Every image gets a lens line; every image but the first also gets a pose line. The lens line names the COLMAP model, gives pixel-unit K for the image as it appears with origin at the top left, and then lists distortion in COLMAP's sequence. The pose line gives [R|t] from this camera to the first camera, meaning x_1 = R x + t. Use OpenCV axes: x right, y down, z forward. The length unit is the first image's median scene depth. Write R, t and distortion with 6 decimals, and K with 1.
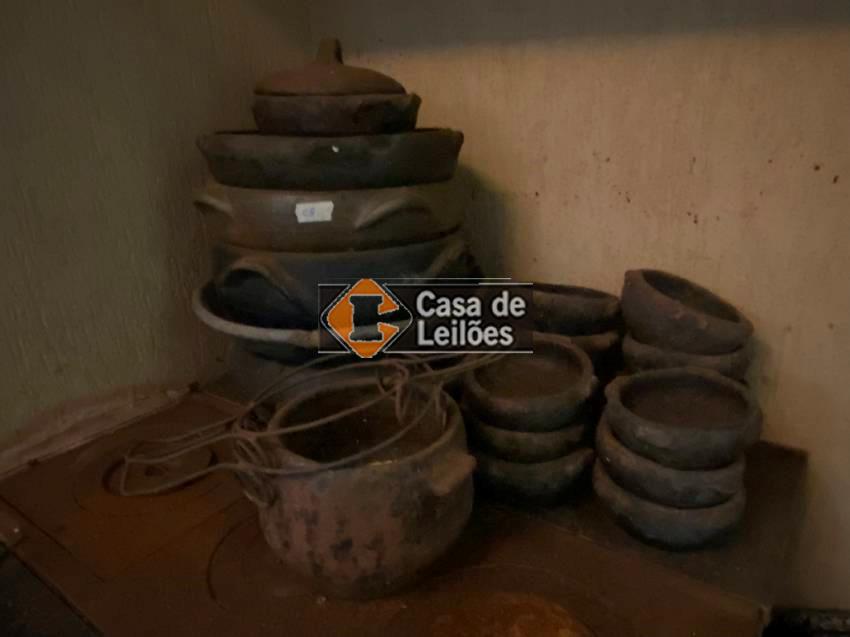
lens RADIAL K [[594.2, 0, 424.3], [0, 594.2, 323.4], [0, 0, 1]] dist [0.023256, -0.039382]
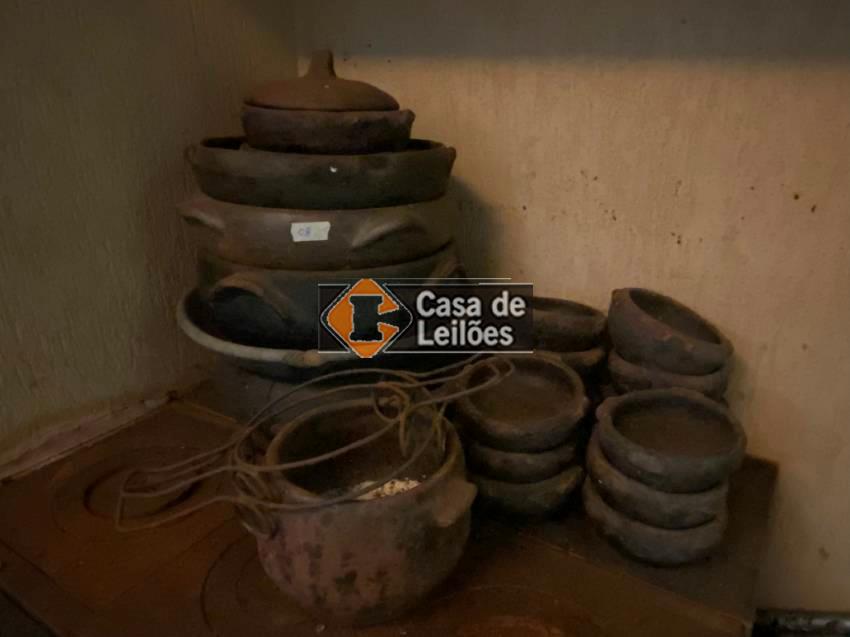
lens RADIAL K [[594.2, 0, 431.8], [0, 594.2, 314.7], [0, 0, 1]] dist [0.023256, -0.039382]
pose [[0.997361, 0.008891, 0.072054, -0.051914], [-0.009971, 0.999843, 0.014647, -0.063429], [-0.071912, -0.015327, 0.997293, -0.000817]]
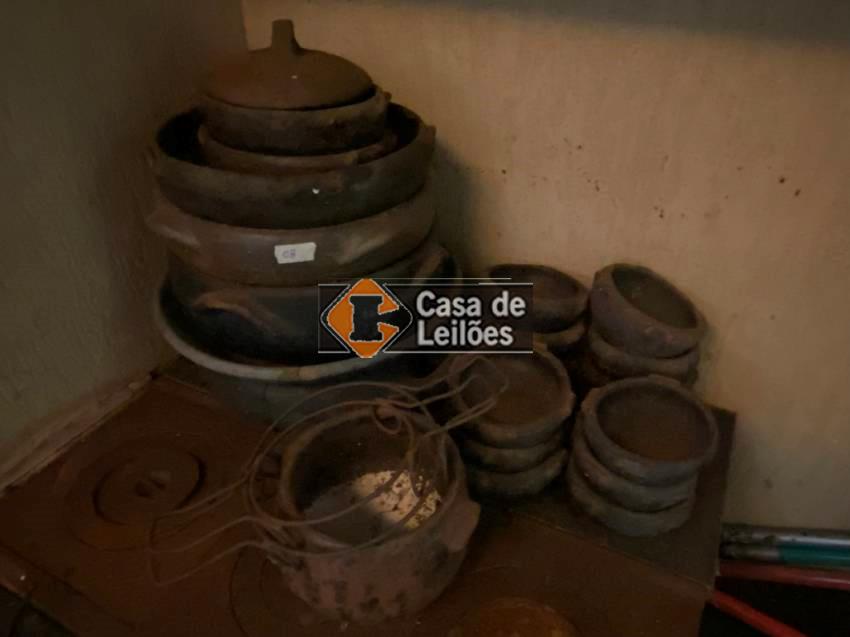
lens RADIAL K [[594.2, 0, 424.6], [0, 594.2, 320.8], [0, 0, 1]] dist [0.023256, -0.039382]
pose [[0.988399, -0.064568, 0.137474, -0.115048], [0.026692, 0.964895, 0.261277, -0.313891], [-0.149518, -0.254577, 0.955424, 0.038658]]
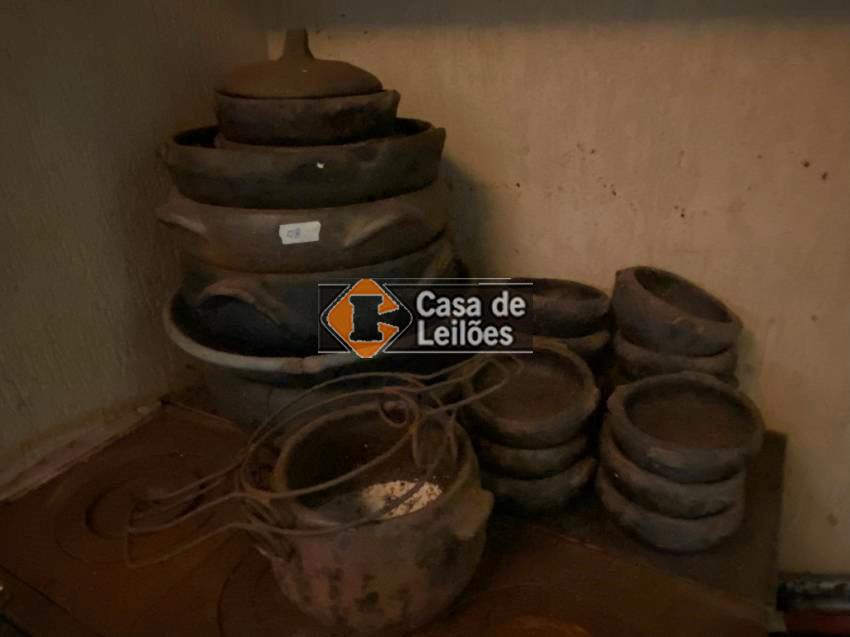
lens RADIAL K [[594.2, 0, 423.3], [0, 594.2, 322.3], [0, 0, 1]] dist [0.023256, -0.039382]
pose [[0.994698, -0.055124, 0.086818, -0.079198], [0.047049, 0.994604, 0.092461, -0.120857], [-0.091447, -0.087886, 0.991924, 0.047326]]
